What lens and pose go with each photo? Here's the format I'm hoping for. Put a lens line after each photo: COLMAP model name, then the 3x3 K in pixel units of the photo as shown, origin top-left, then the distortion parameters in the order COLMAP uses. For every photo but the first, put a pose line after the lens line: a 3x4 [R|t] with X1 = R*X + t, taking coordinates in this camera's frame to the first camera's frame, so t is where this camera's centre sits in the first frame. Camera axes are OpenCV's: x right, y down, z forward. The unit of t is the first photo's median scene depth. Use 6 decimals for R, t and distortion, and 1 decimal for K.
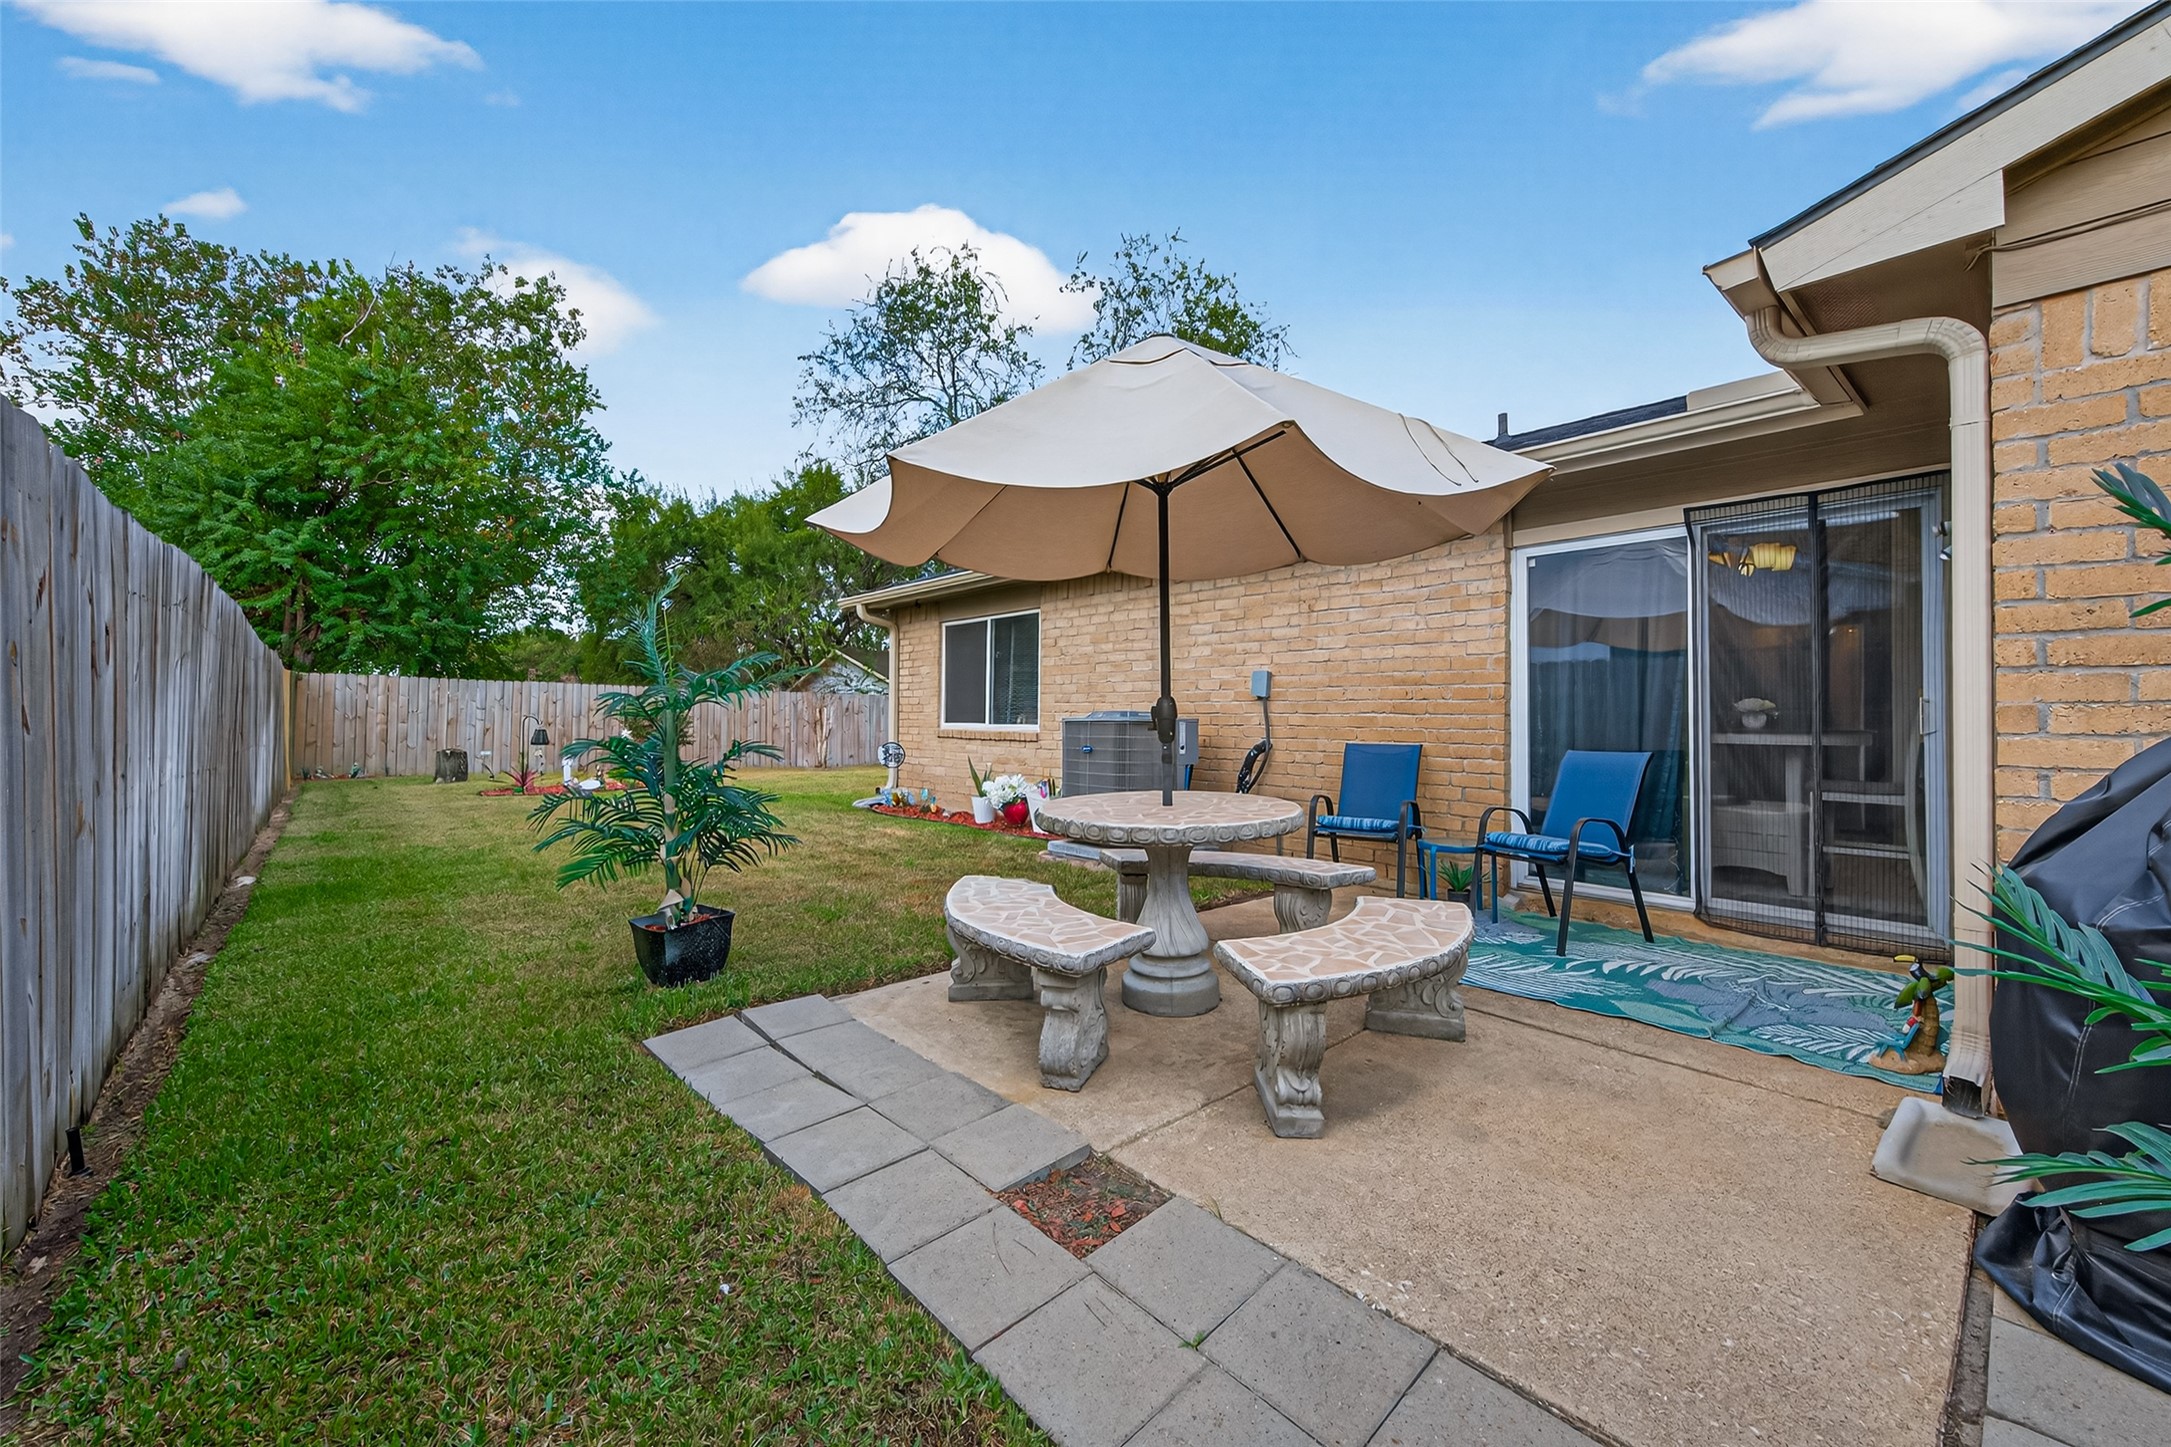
lens RADIAL K [[848.8, 0, 1092.3], [0, 848.8, 716.7], [0, 0, 1]] dist [0.001791, -0.000782]
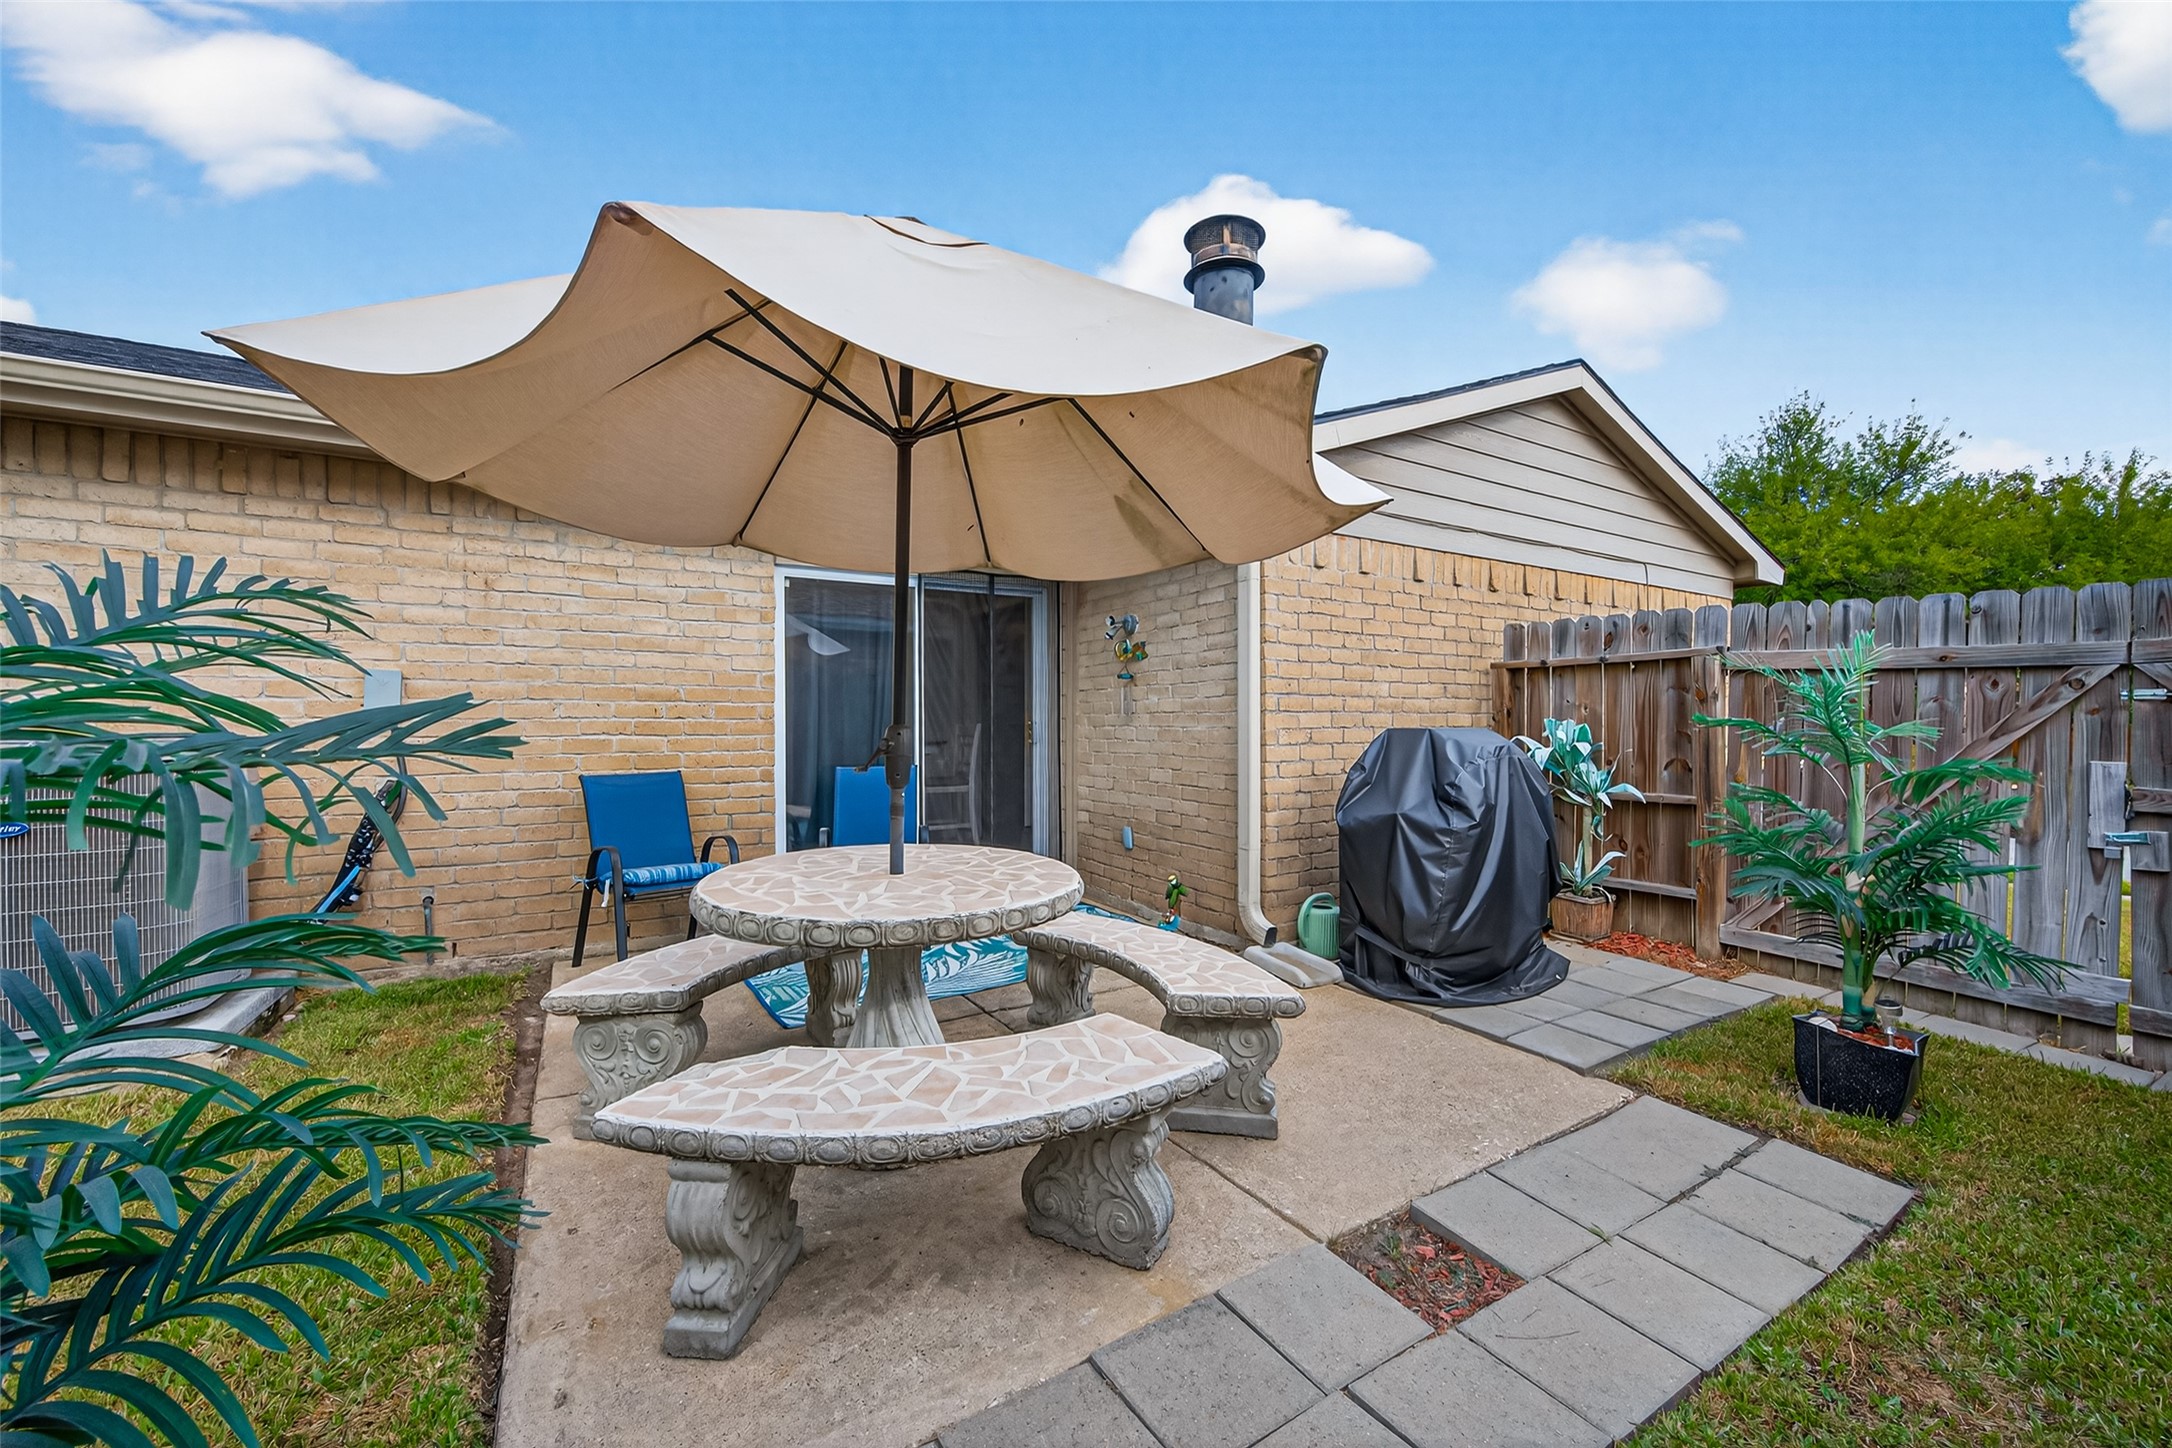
lens RADIAL K [[832.1, 0, 1080.5], [0, 832.1, 736.0], [0, 0, 1]] dist [-0.000656, -0.000220]
pose [[0.195160, -0.017455, 0.980616, -0.379181], [0.004684, 0.999847, 0.016866, -0.014981], [-0.980760, 0.001302, 0.195212, 0.461125]]
